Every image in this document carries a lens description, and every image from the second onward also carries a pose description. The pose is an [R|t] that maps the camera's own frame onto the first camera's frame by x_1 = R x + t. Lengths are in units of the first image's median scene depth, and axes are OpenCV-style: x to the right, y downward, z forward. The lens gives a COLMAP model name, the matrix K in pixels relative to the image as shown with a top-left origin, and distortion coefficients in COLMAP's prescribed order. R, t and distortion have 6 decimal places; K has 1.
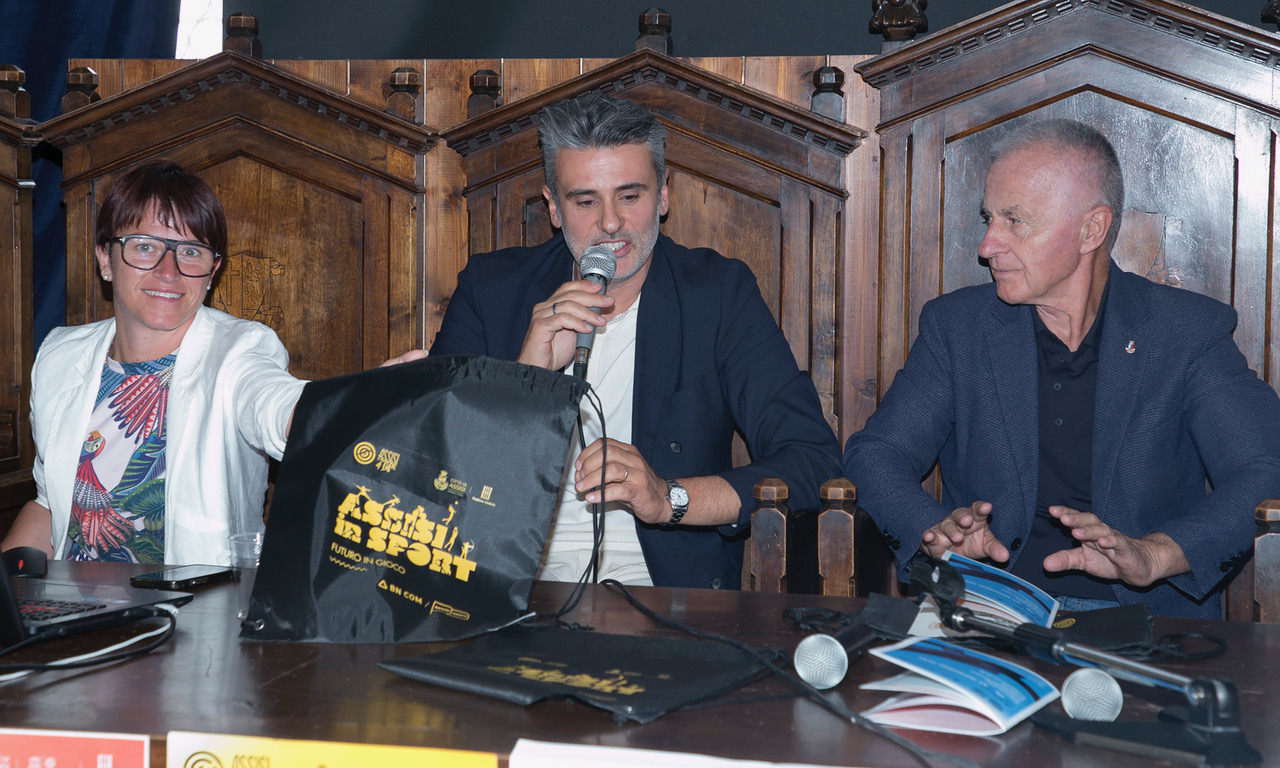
lens RADIAL K [[2522.5, 0, 560.2], [0, 2522.5, 339.5], [0, 0, 1]] dist [0.314792, 0.000000]
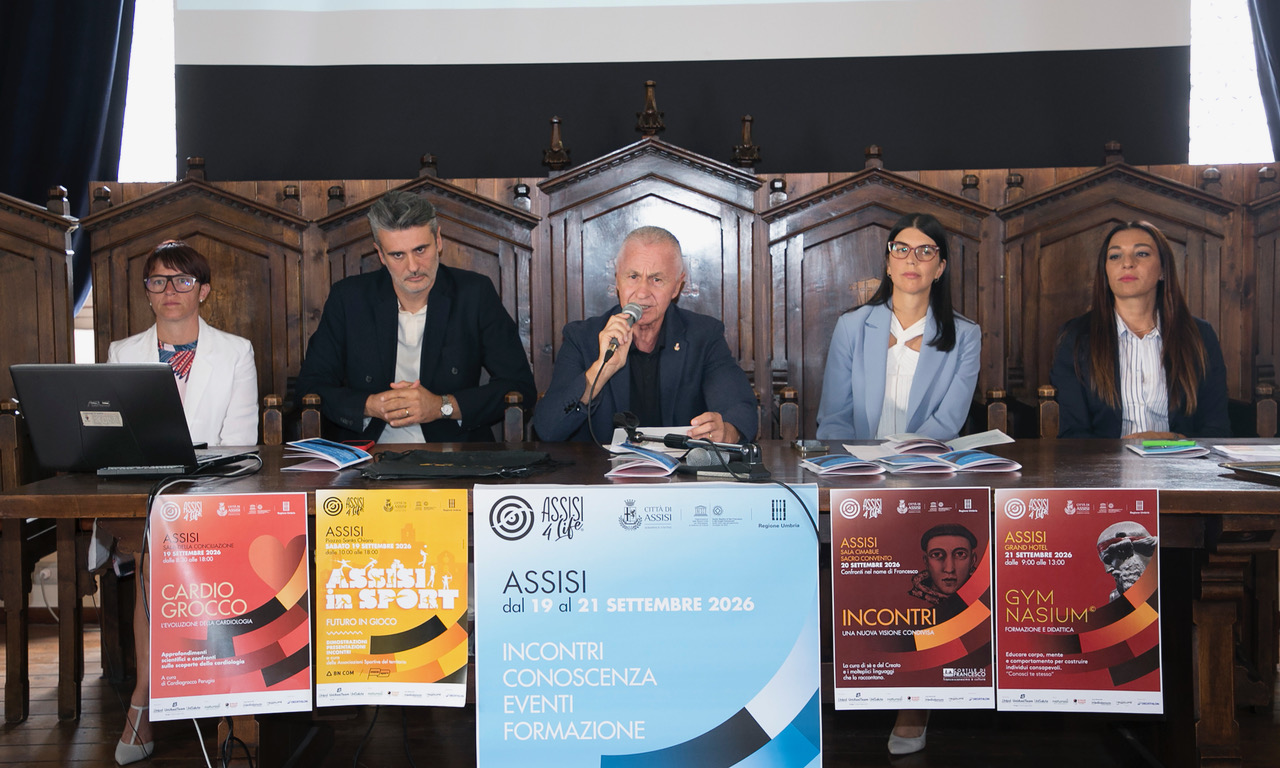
lens RADIAL K [[1841.1, 0, 598.4], [0, 1841.1, 357.0], [0, 0, 1]] dist [0.186916, 0.000000]
pose [[0.972157, -0.033507, 0.231920, -0.164697], [0.034336, 0.999410, 0.000464, 0.025462], [-0.231799, 0.007512, 0.972735, -0.373851]]
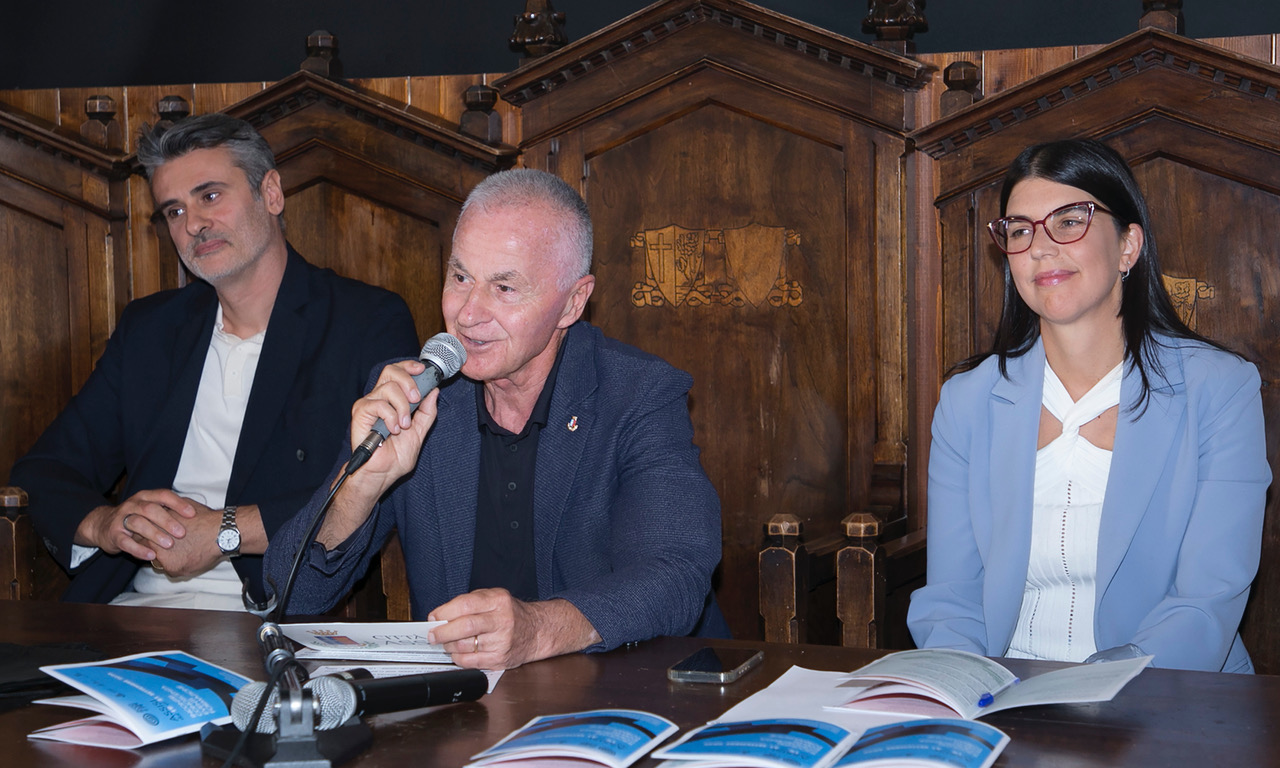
lens RADIAL K [[2551.8, 0, 612.5], [0, 2551.8, 400.9], [0, 0, 1]] dist [0.258414, 0.000000]
pose [[0.988092, -0.012548, -0.153350, 0.303673], [0.014759, 0.999803, 0.013286, 0.003702], [0.153153, -0.015391, 0.988083, 0.012906]]
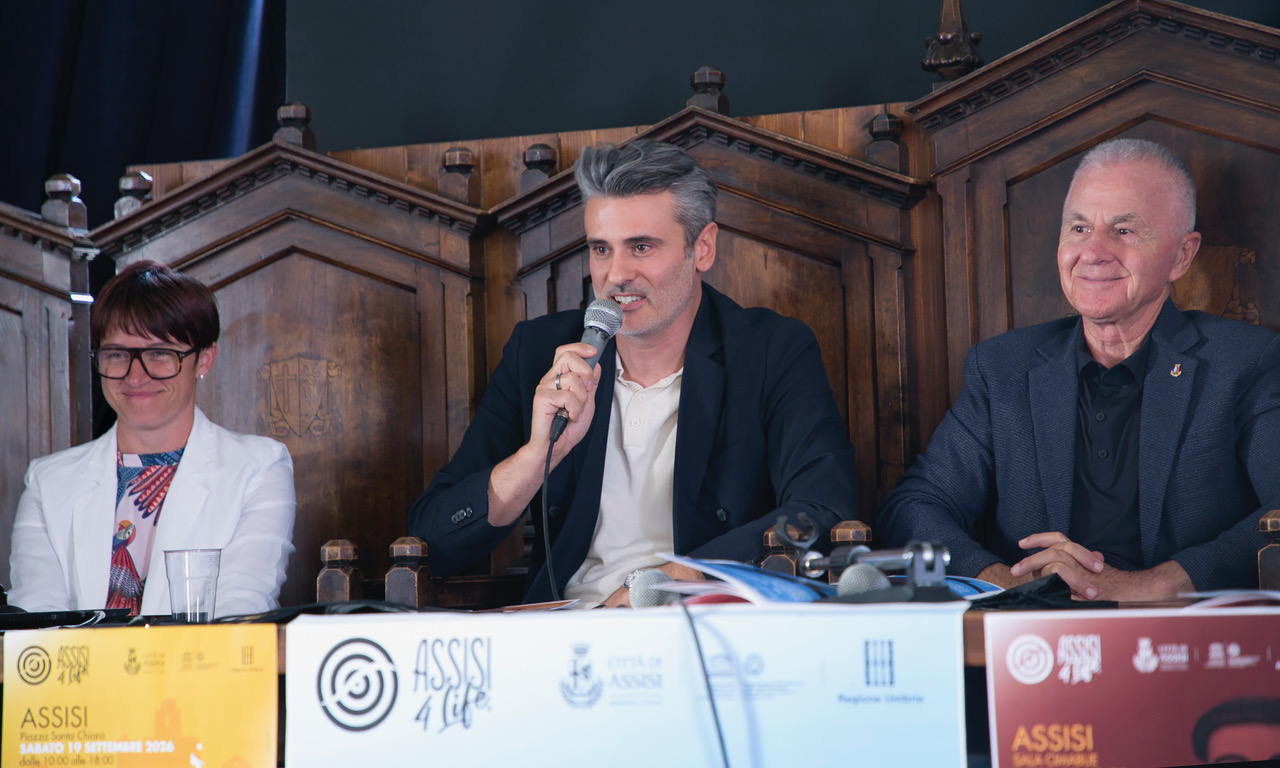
lens RADIAL K [[3669.8, 0, 620.3], [0, 3669.8, 352.3], [0, 0, 1]] dist [0.640490, 0.000000]
pose [[0.986237, -0.045400, -0.158985, 0.216912], [0.026638, 0.992631, -0.118210, 0.134170], [0.163180, 0.112348, 0.980179, -0.327850]]
